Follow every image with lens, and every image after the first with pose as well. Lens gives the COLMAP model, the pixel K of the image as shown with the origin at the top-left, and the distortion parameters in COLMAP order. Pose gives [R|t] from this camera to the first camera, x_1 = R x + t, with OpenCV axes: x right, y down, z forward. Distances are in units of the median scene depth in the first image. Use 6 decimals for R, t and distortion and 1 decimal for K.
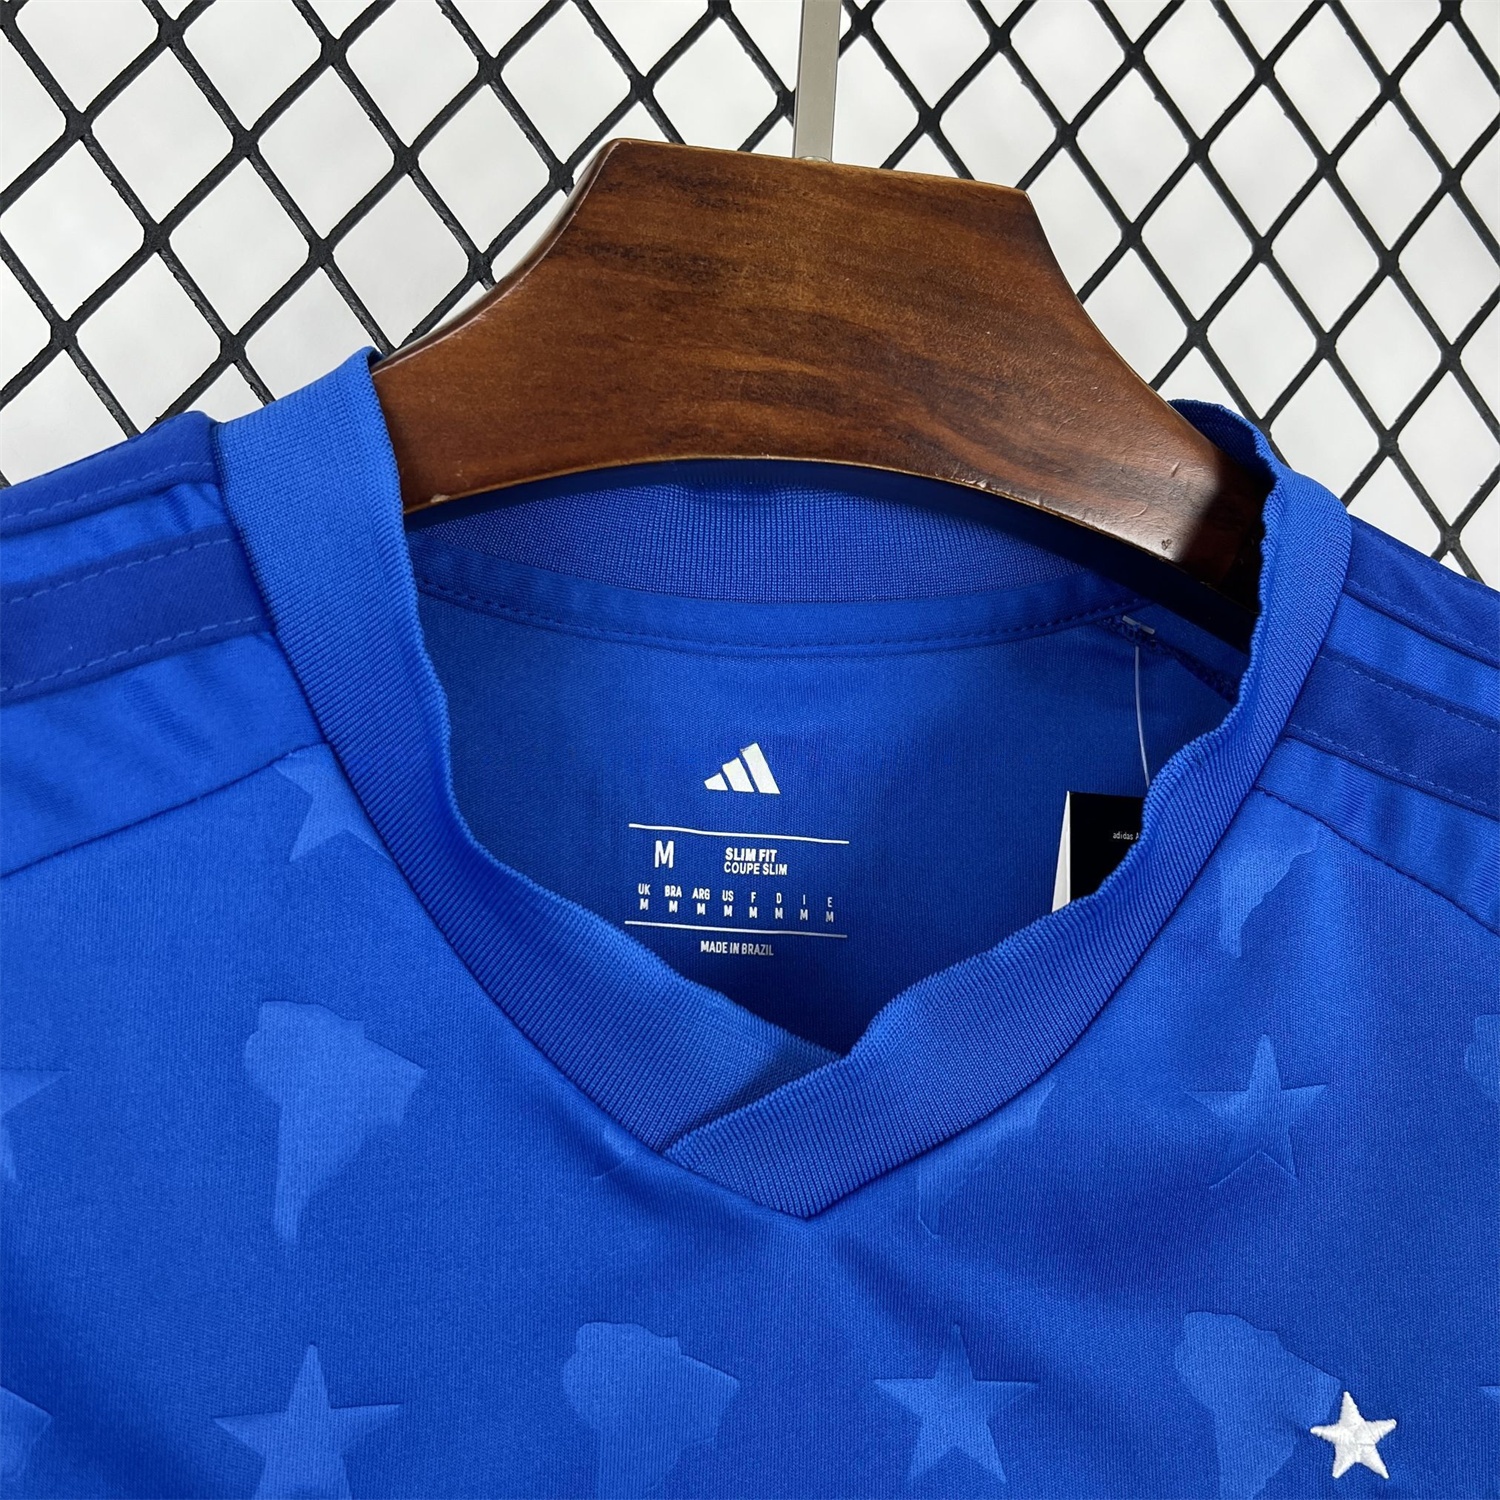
lens RADIAL K [[1540.2, 0, 750.0], [0, 1540.2, 750.0], [0, 0, 1]] dist [0.133881, -0.350605]
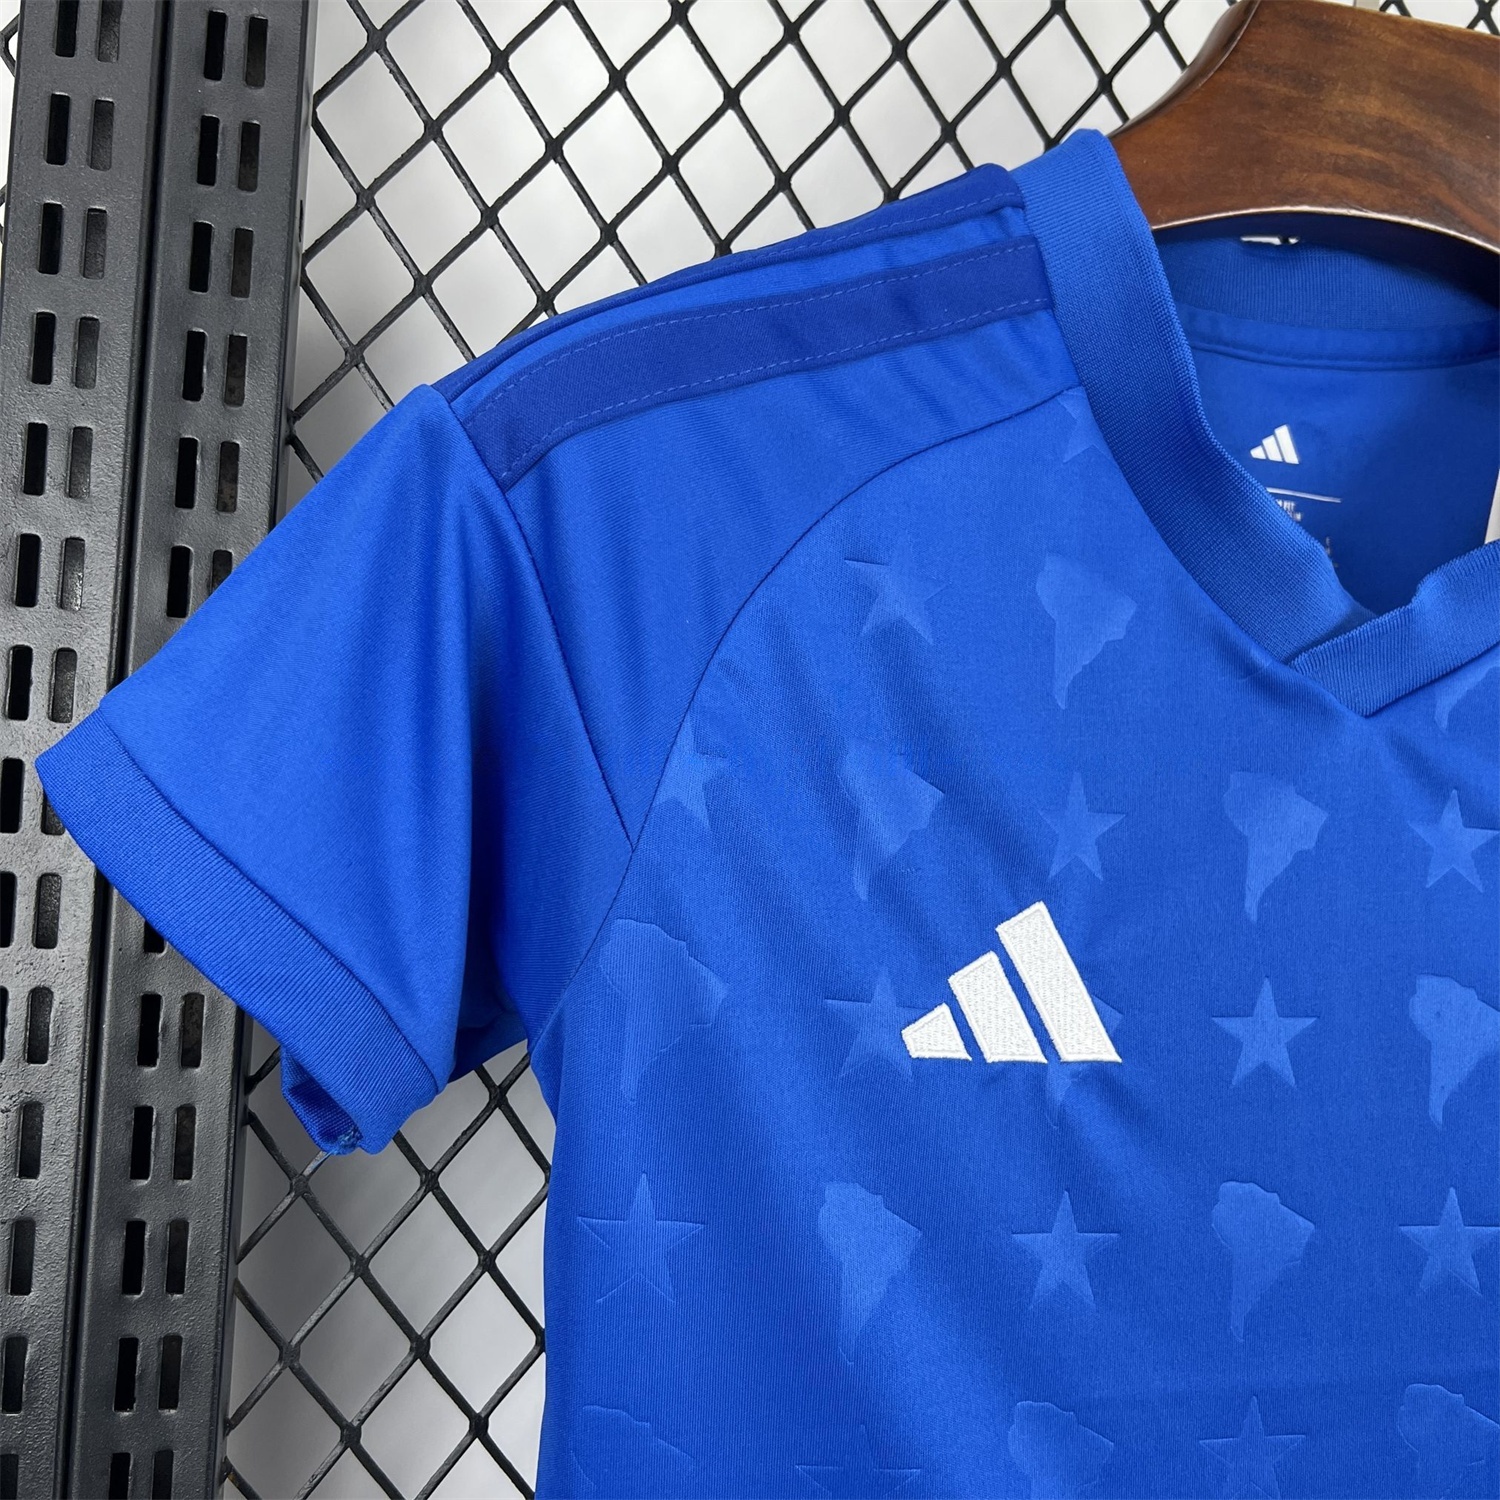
lens RADIAL K [[1610.1, 0, 750.0], [0, 1610.1, 750.0], [0, 0, 1]] dist [0.008866, 0.024477]
pose [[0.997369, 0.020784, 0.069443, -0.655995], [-0.023279, 0.999105, 0.035322, 0.283132], [-0.068647, -0.036846, 0.996960, -0.522550]]
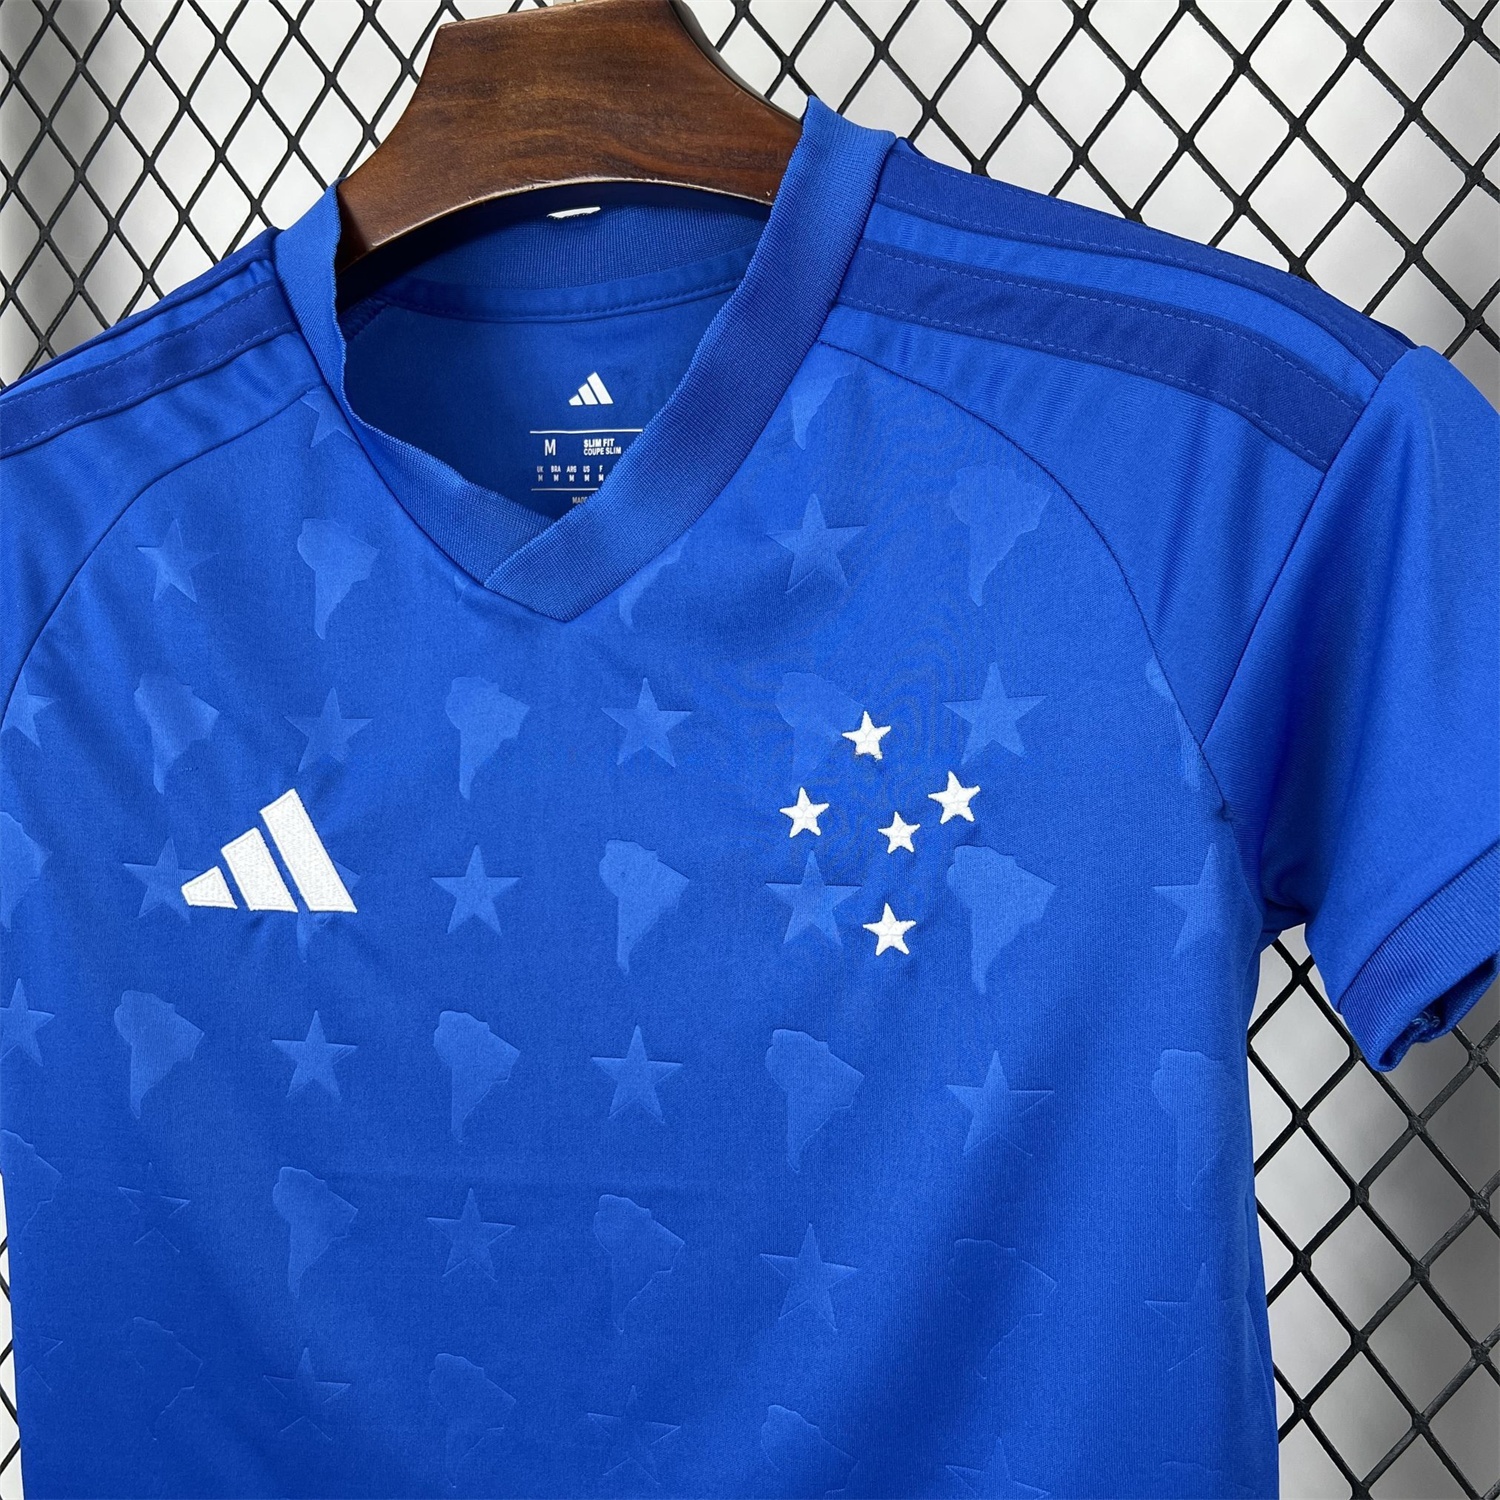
lens RADIAL K [[1540.2, 0, 750.0], [0, 1540.2, 750.0], [0, 0, 1]] dist [0.133881, -0.350605]
pose [[0.875199, -0.040164, -0.482092, 1.035382], [0.065807, 0.997169, 0.036391, 0.386007], [0.479265, -0.063575, 0.875364, -0.440140]]
